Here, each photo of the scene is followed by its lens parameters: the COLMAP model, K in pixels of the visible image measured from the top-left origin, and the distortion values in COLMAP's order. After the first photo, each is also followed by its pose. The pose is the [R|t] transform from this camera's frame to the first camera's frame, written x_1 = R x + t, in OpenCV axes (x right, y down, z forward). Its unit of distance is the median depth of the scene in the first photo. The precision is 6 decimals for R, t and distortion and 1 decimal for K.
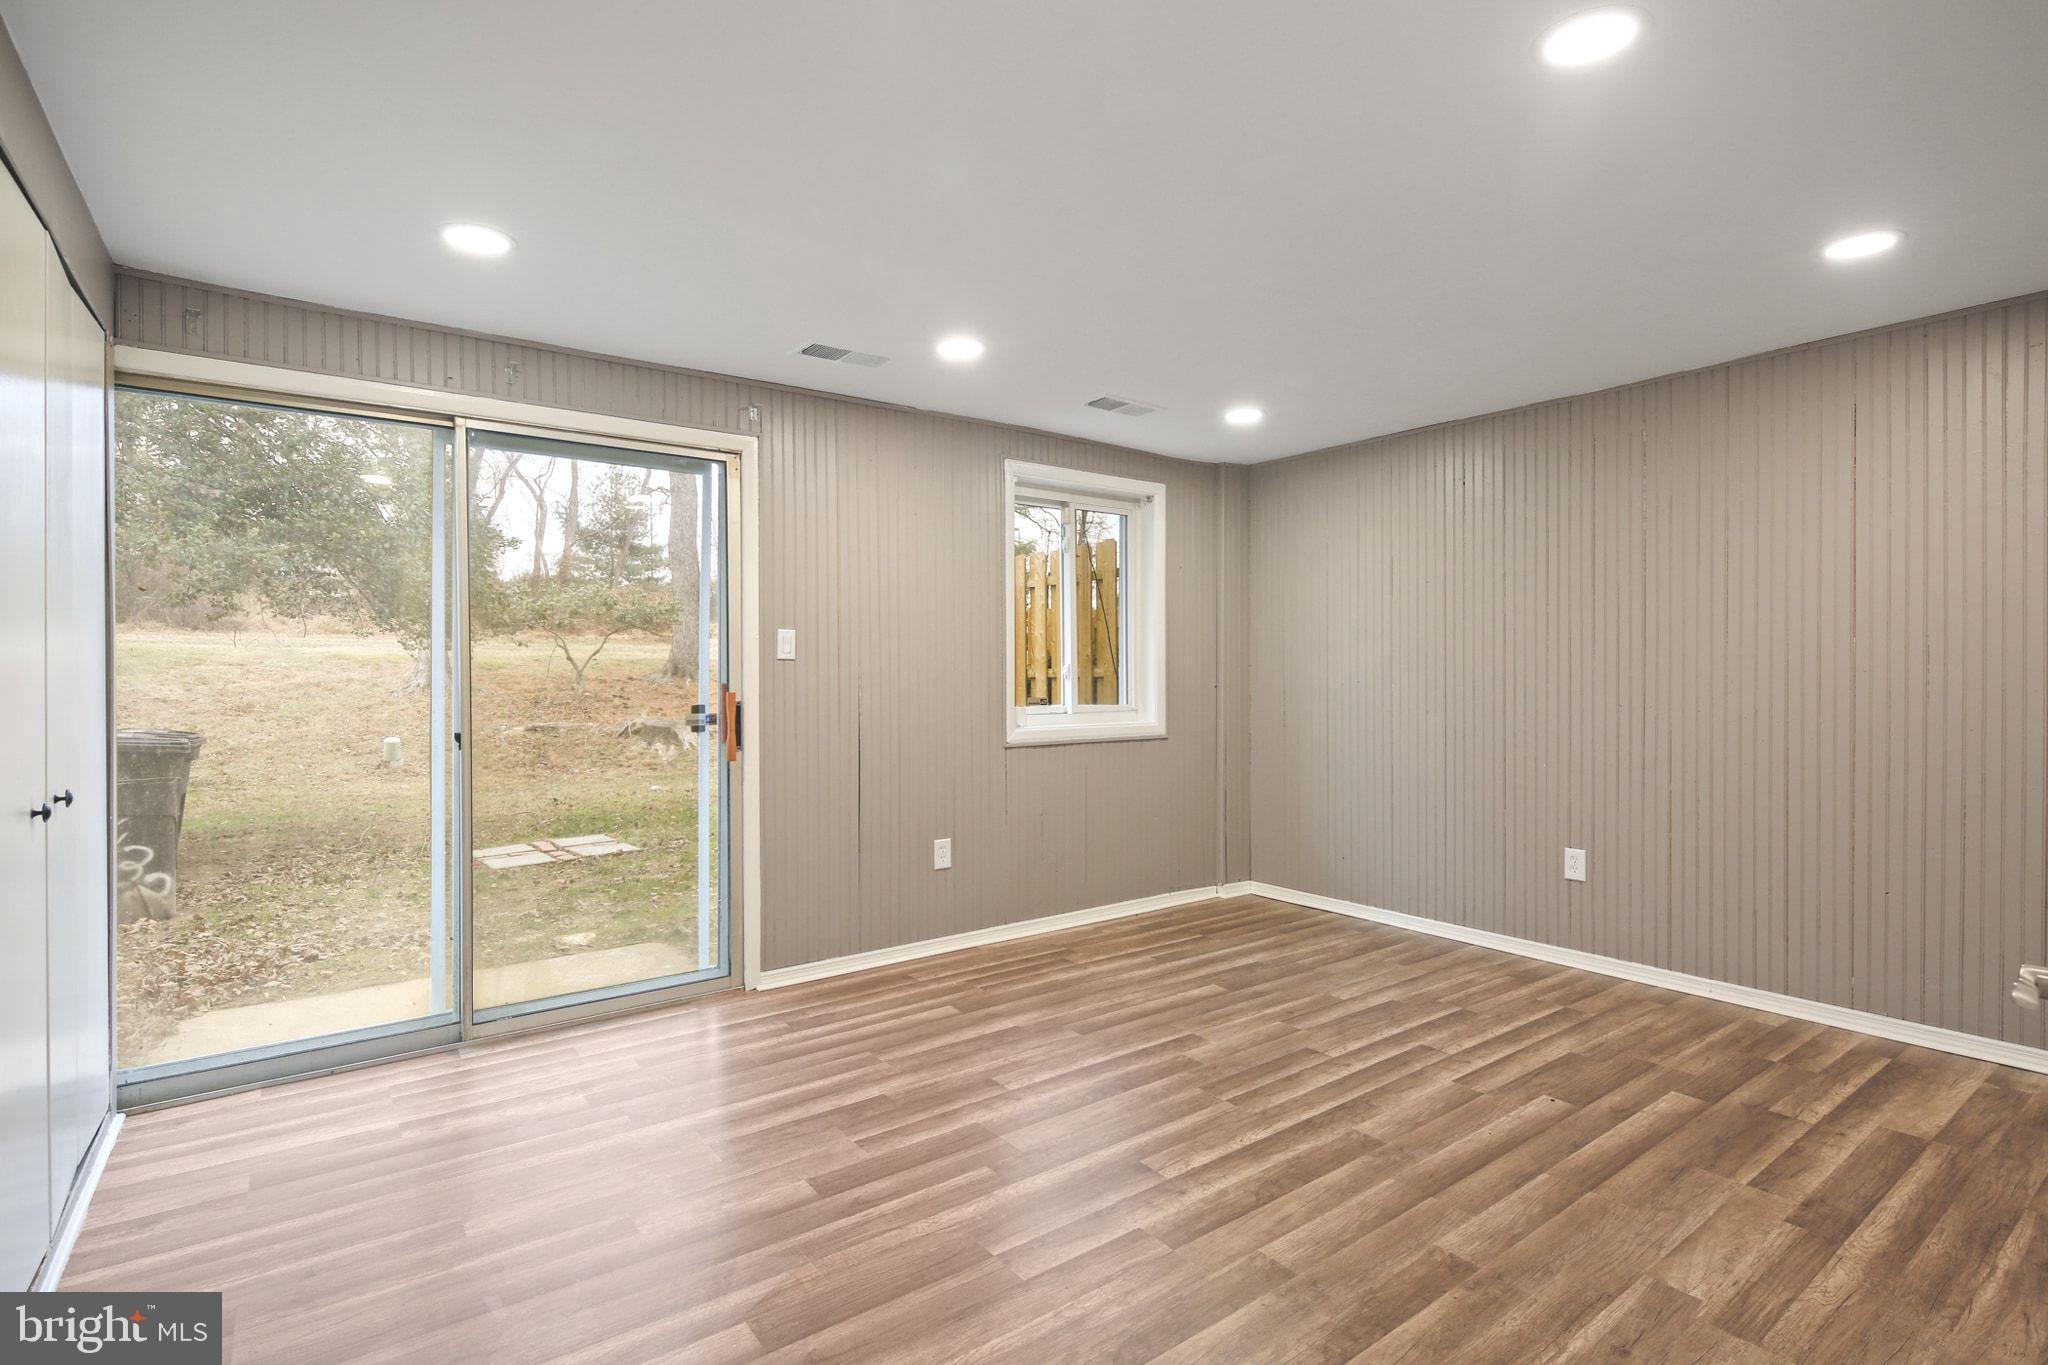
lens RADIAL K [[988.8, 0, 1026.2], [0, 988.8, 675.6], [0, 0, 1]] dist [0.004657, -0.004990]
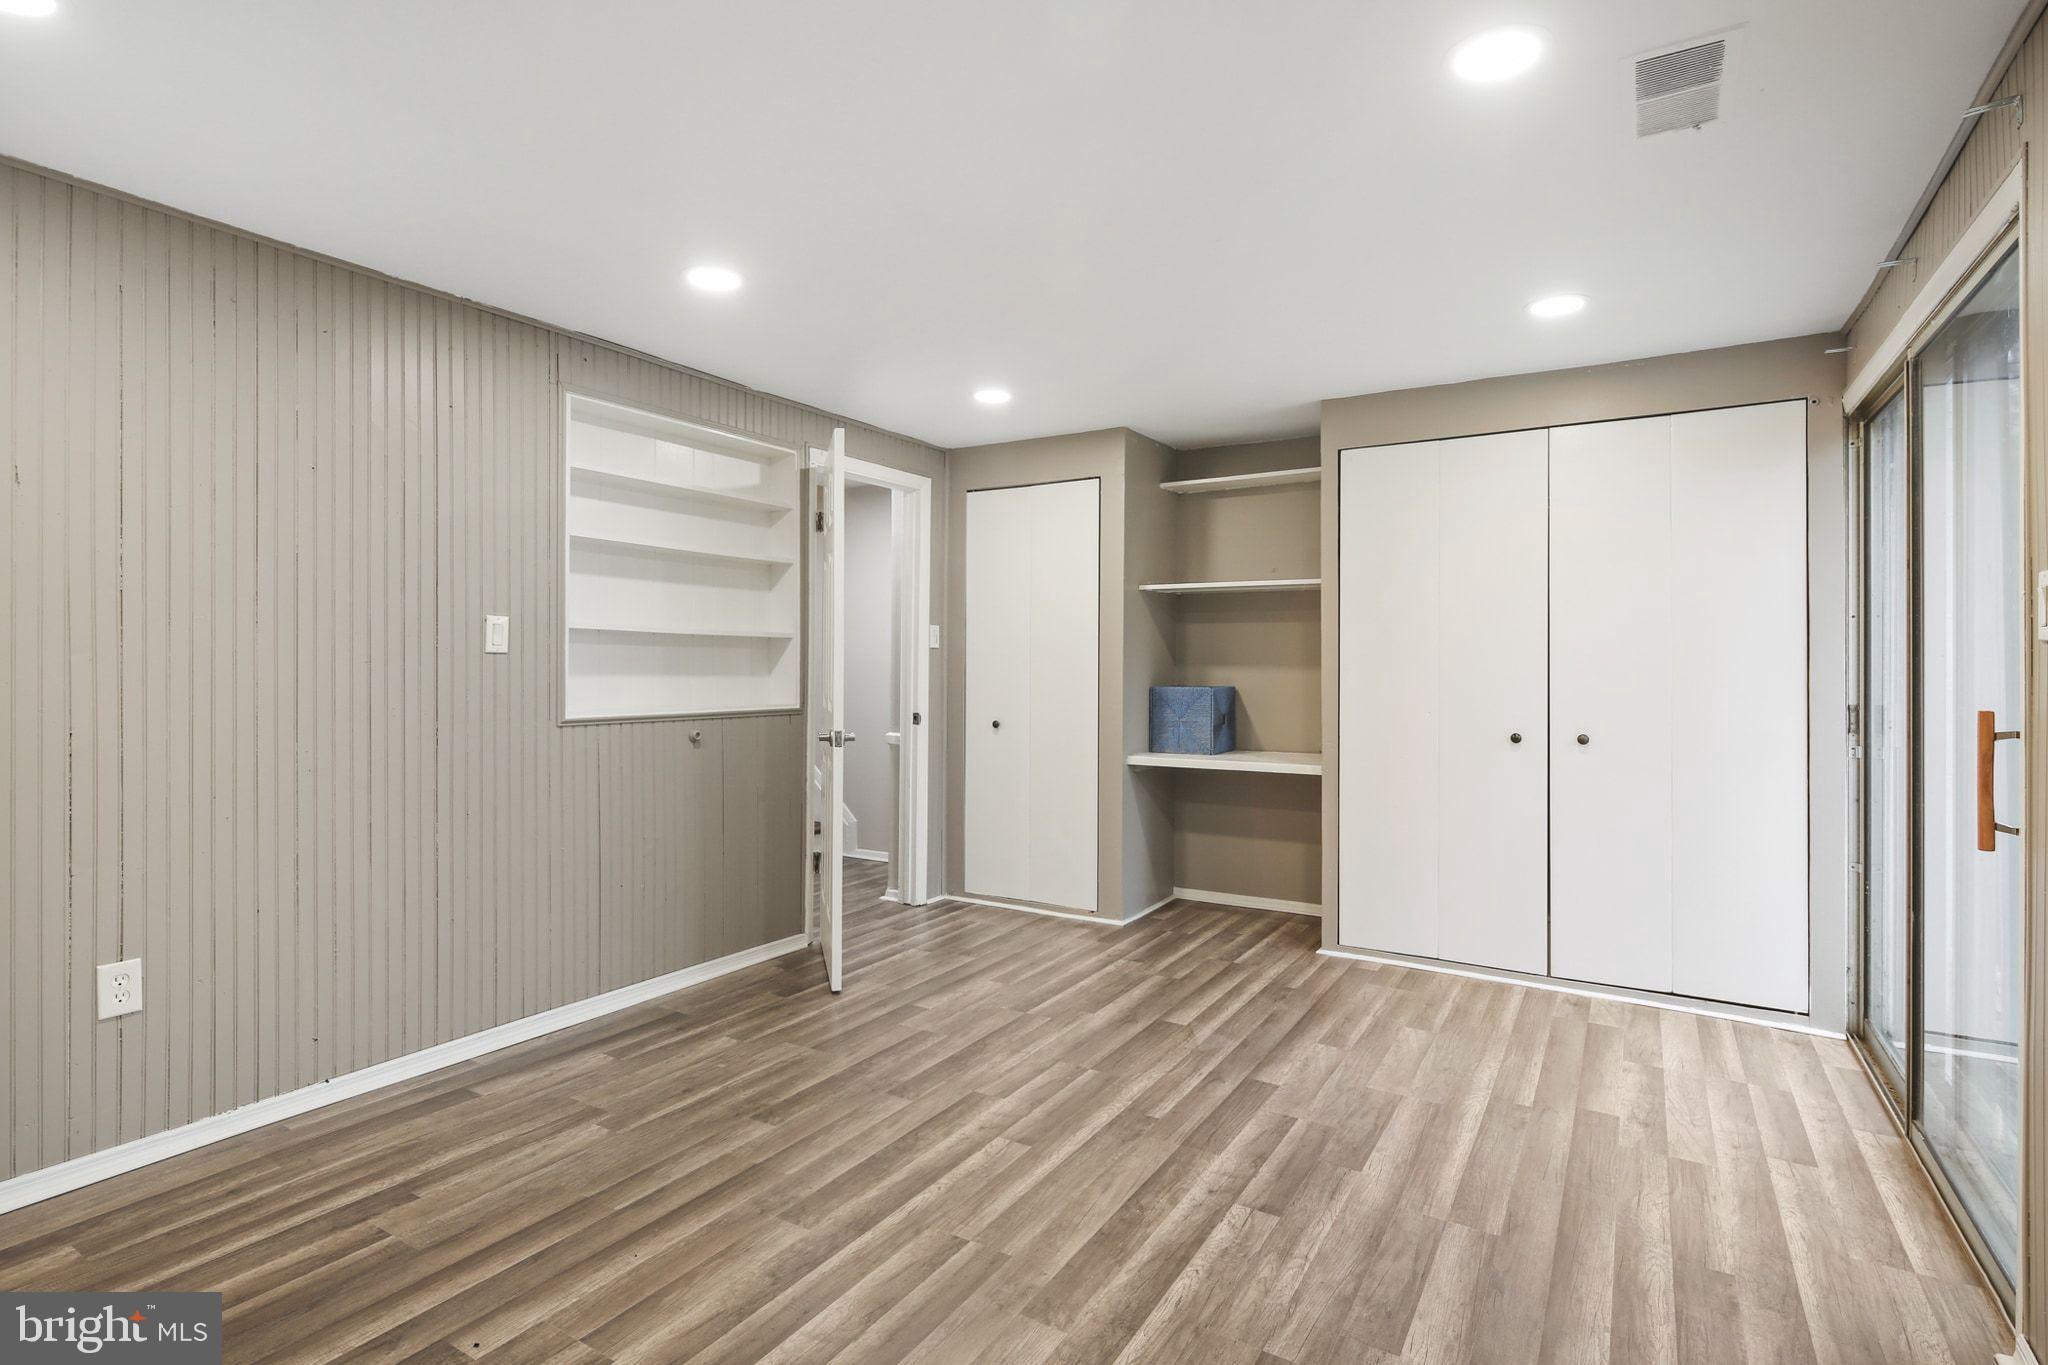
lens RADIAL K [[988.8, 0, 1022.9], [0, 988.8, 674.7], [0, 0, 1]] dist [0.004657, -0.004990]
pose [[-0.928557, 0.003992, -0.371170, 0.446148], [-0.002059, 0.999871, 0.015905, -0.009405], [0.371185, 0.015533, -0.928429, 1.729492]]
